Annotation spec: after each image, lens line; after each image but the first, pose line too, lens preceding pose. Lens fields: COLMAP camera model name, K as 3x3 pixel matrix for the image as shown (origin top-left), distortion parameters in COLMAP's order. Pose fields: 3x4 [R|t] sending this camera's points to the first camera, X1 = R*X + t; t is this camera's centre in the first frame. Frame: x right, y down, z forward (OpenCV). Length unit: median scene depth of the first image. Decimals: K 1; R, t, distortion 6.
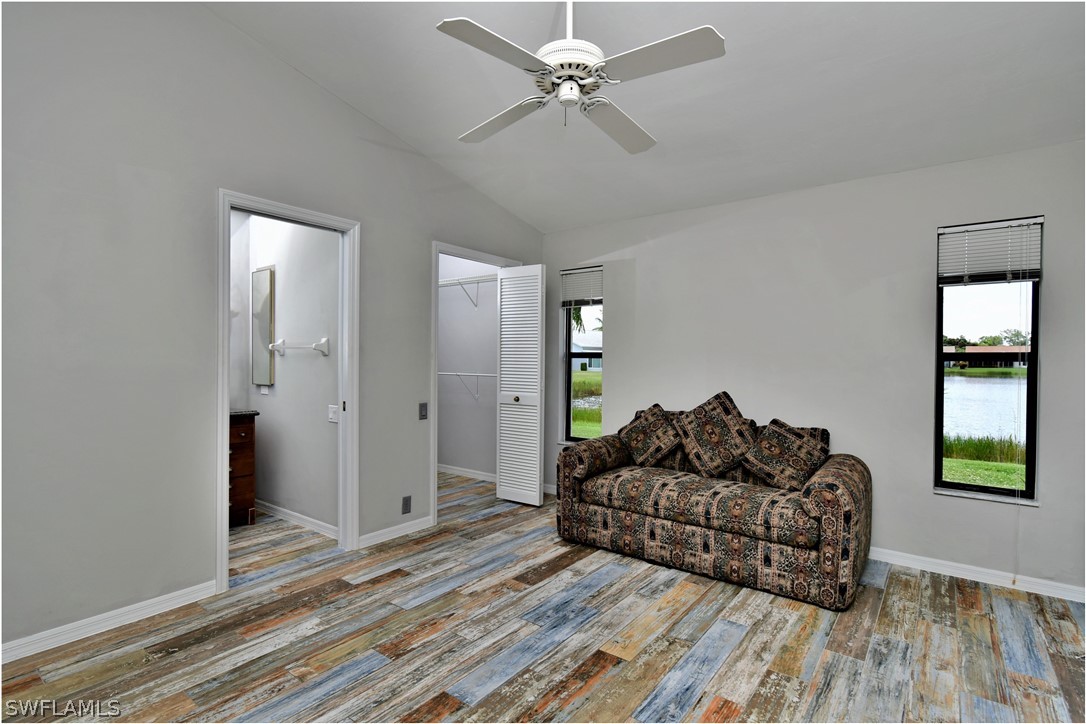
lens RADIAL K [[538.4, 0, 536.6], [0, 538.4, 363.0], [0, 0, 1]] dist [0.002831, 0.000463]
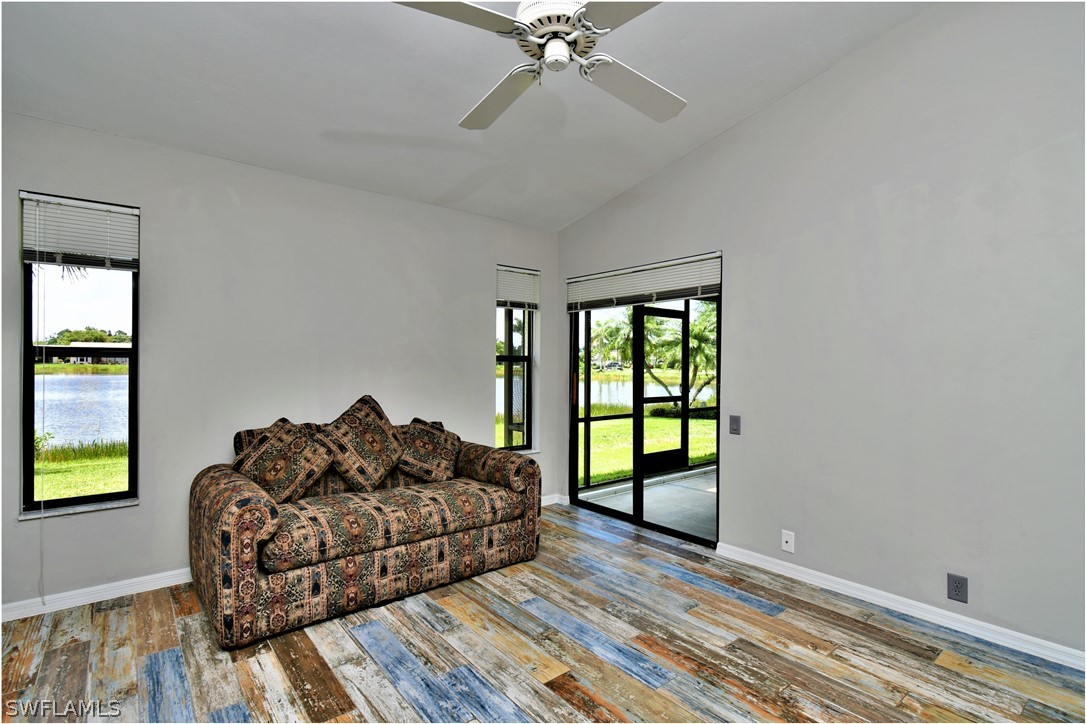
lens RADIAL K [[538.4, 0, 536.6], [0, 538.4, 363.0], [0, 0, 1]] dist [0.002831, 0.000463]
pose [[0.197728, -0.006820, 0.980233, -0.555787], [0.000960, 0.999977, 0.006764, -0.008810], [-0.980256, -0.000396, 0.197730, 0.602407]]
